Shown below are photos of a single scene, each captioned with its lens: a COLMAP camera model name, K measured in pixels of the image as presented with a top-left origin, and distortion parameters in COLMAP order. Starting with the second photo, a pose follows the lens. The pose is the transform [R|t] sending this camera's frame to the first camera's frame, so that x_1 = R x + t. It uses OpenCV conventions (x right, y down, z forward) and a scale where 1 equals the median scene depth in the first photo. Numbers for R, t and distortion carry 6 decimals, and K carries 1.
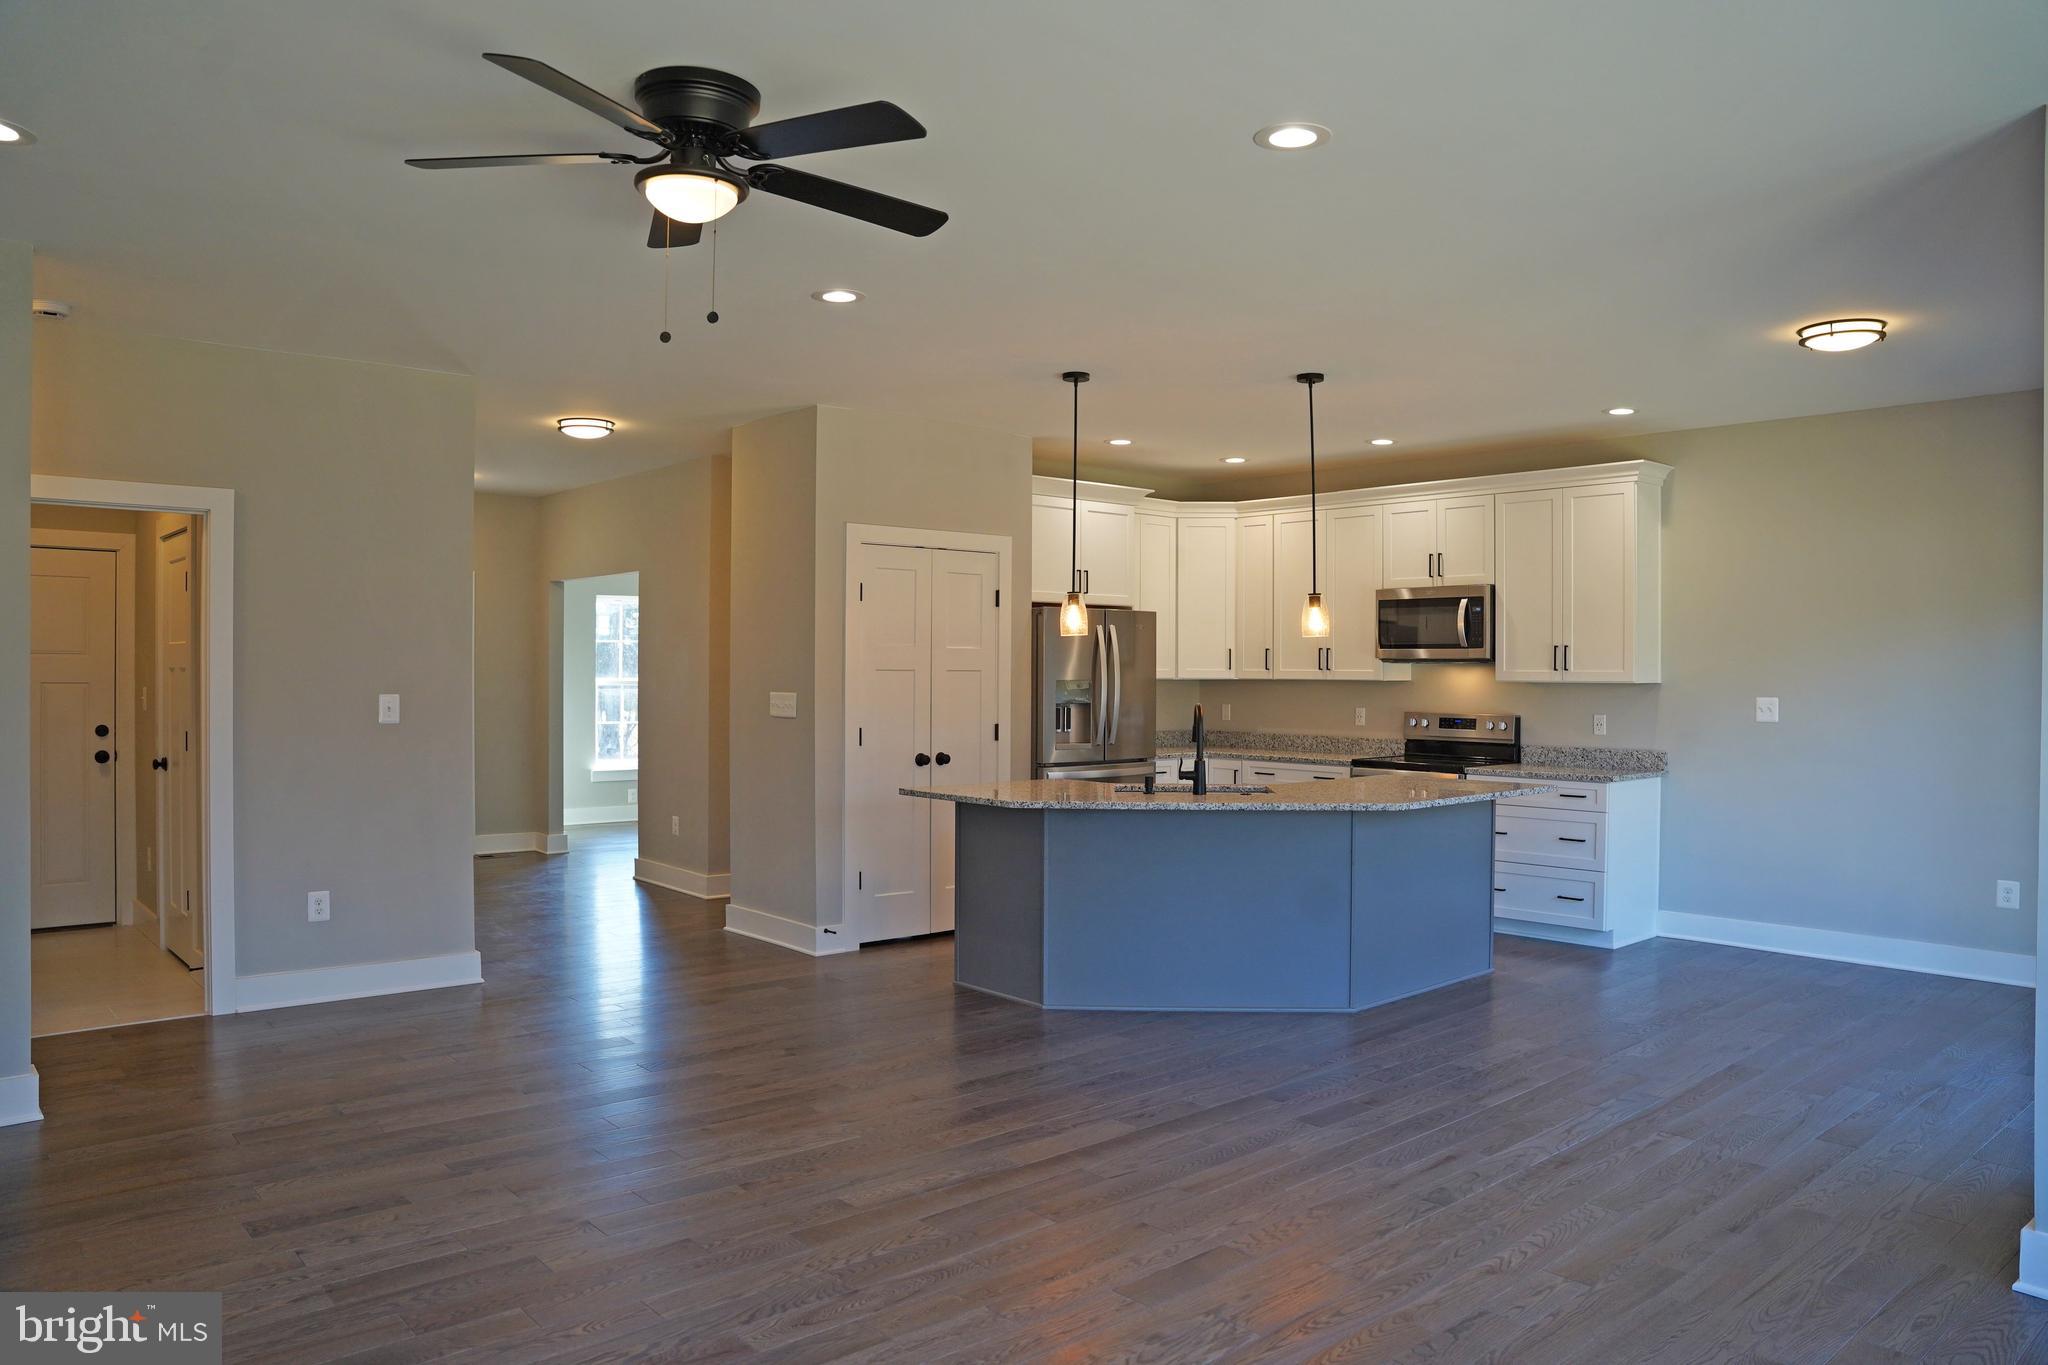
lens RADIAL K [[1409.1, 0, 1024.0], [0, 1409.1, 682.5], [0, 0, 1]] dist [-0.178310, 0.129592]
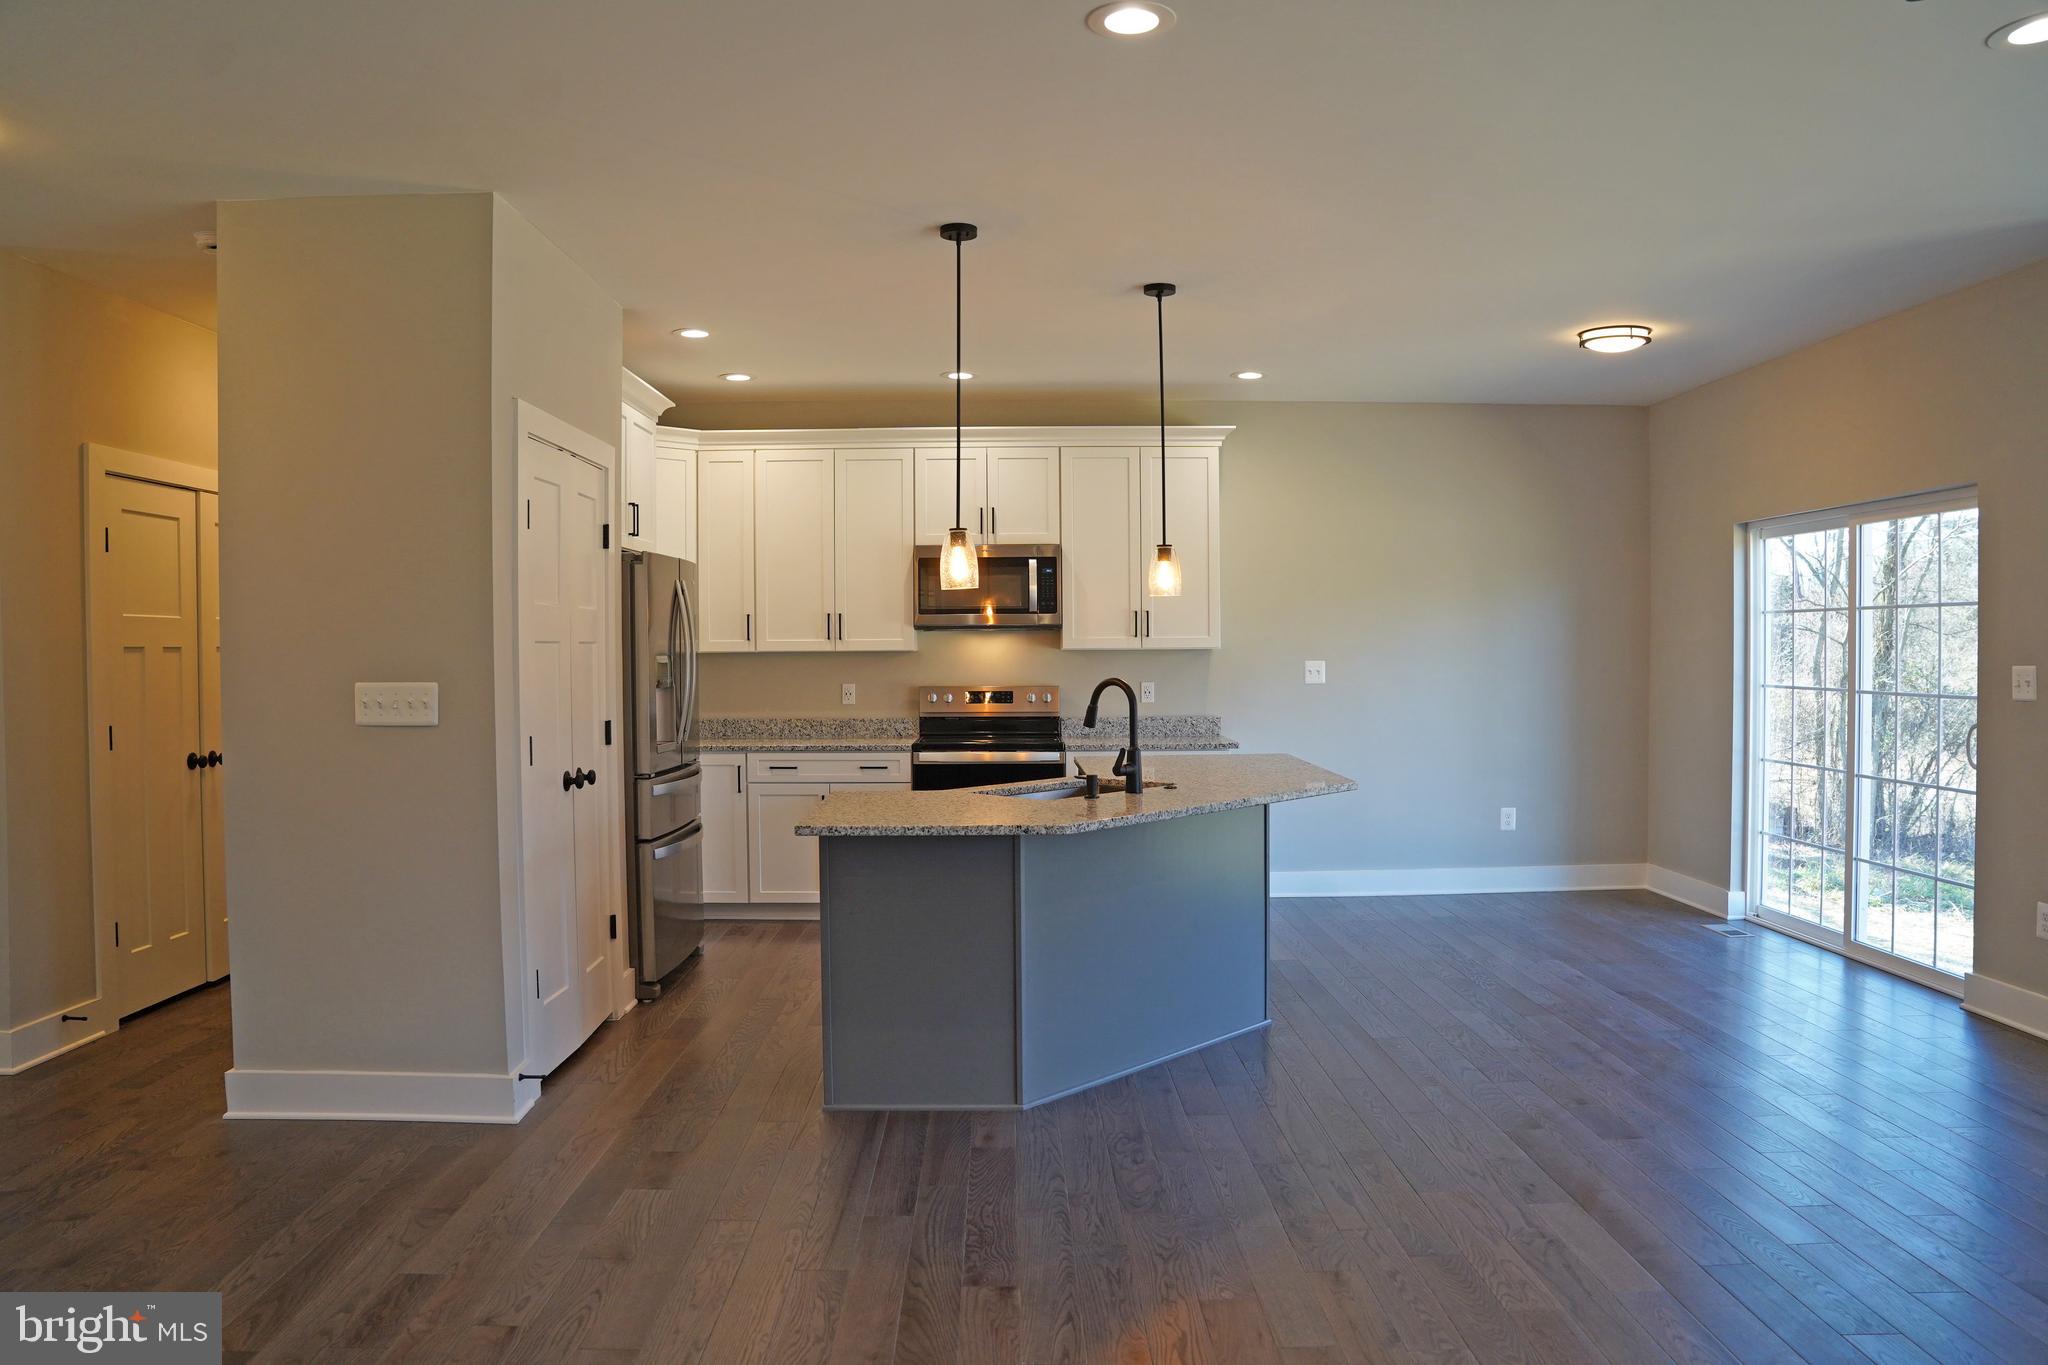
lens RADIAL K [[1409.1, 0, 1024.0], [0, 1409.1, 682.5], [0, 0, 1]] dist [-0.178310, 0.129592]
pose [[0.652796, -0.029175, 0.756971, -0.407769], [0.016533, 0.999569, 0.024268, -0.002078], [-0.757353, -0.003327, 0.652997, 0.421128]]
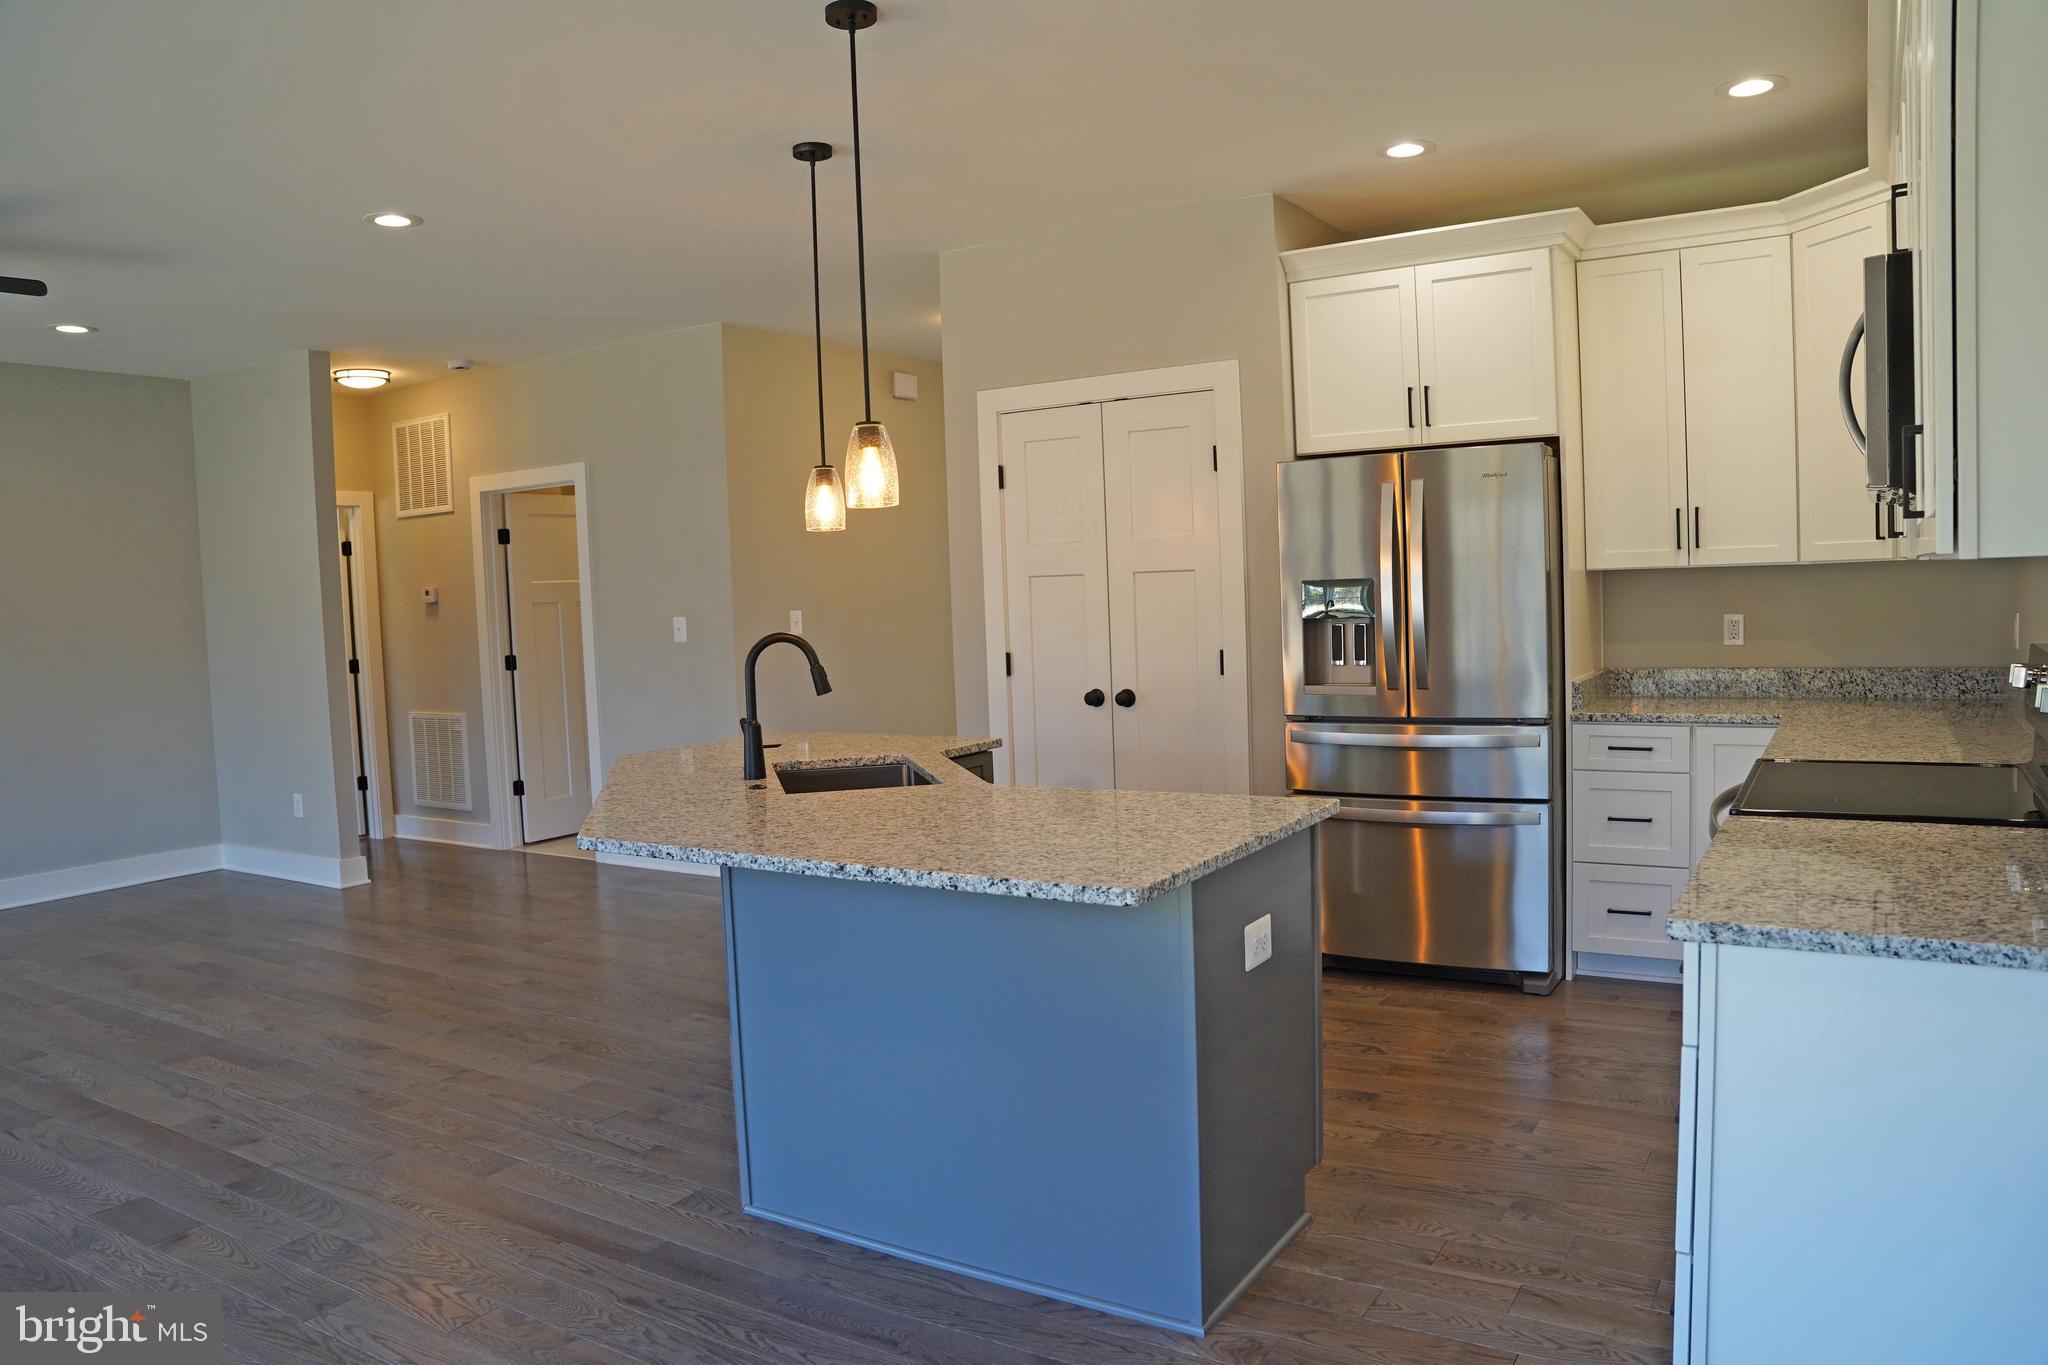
lens RADIAL K [[1409.1, 0, 1024.0], [0, 1409.1, 682.5], [0, 0, 1]] dist [-0.178310, 0.129592]
pose [[0.281425, 0.047060, -0.958428, 0.598167], [0.031319, 0.997814, 0.058190, 0.003530], [0.959072, -0.046393, 0.279336, 0.748443]]
